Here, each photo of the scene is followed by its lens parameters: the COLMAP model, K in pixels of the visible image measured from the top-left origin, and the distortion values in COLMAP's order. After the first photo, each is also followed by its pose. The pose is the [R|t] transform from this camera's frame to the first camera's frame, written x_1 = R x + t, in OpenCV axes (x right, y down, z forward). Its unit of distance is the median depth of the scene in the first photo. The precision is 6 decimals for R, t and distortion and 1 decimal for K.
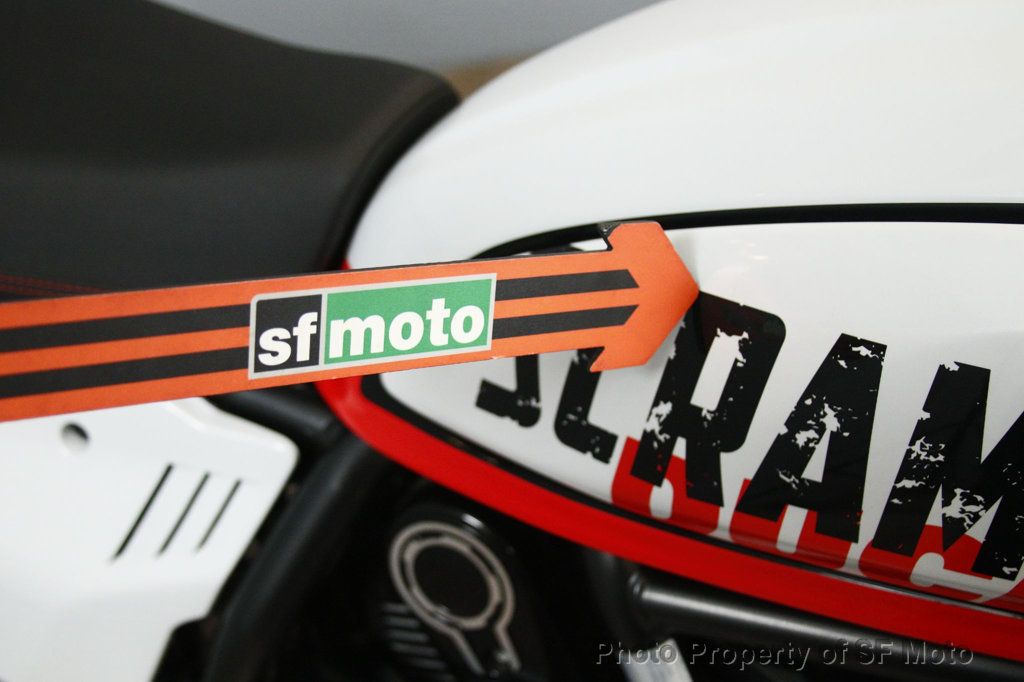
lens RADIAL K [[1593.3, 0, 512.0], [0, 1593.3, 341.0], [0, 0, 1]] dist [-0.106111, 0.028327]
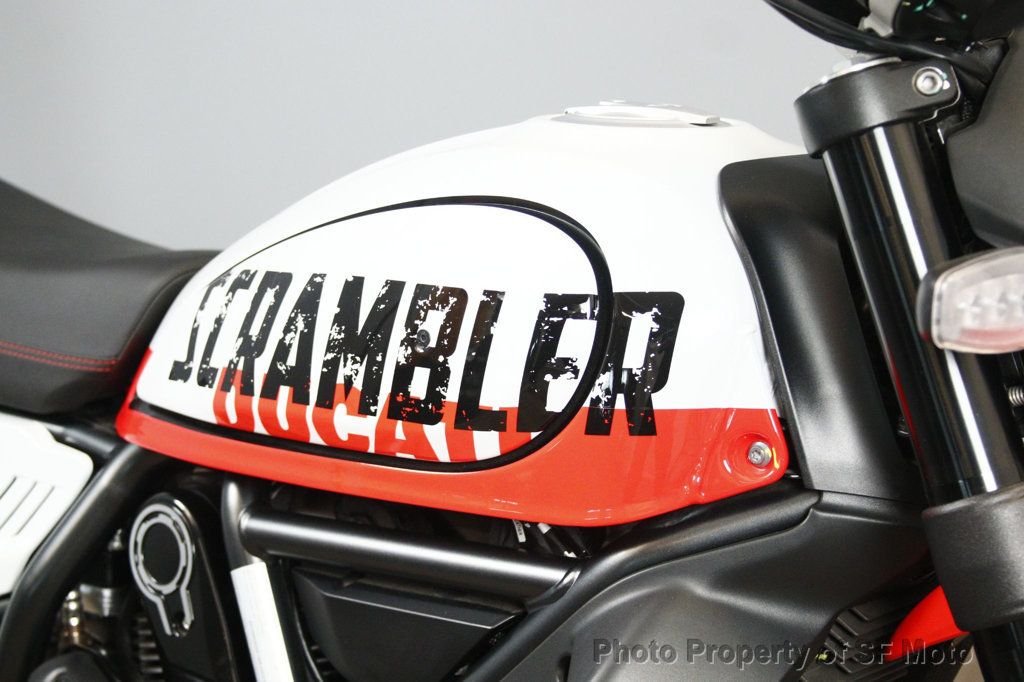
lens RADIAL K [[2260.4, 0, 512.0], [0, 2260.4, 341.0], [0, 0, 1]] dist [-0.046144, -0.134532]
pose [[0.959708, 0.106625, -0.259983, 1.031587], [-0.206505, 0.895080, -0.395205, 0.960257], [0.190567, 0.432969, 0.881035, -1.070221]]
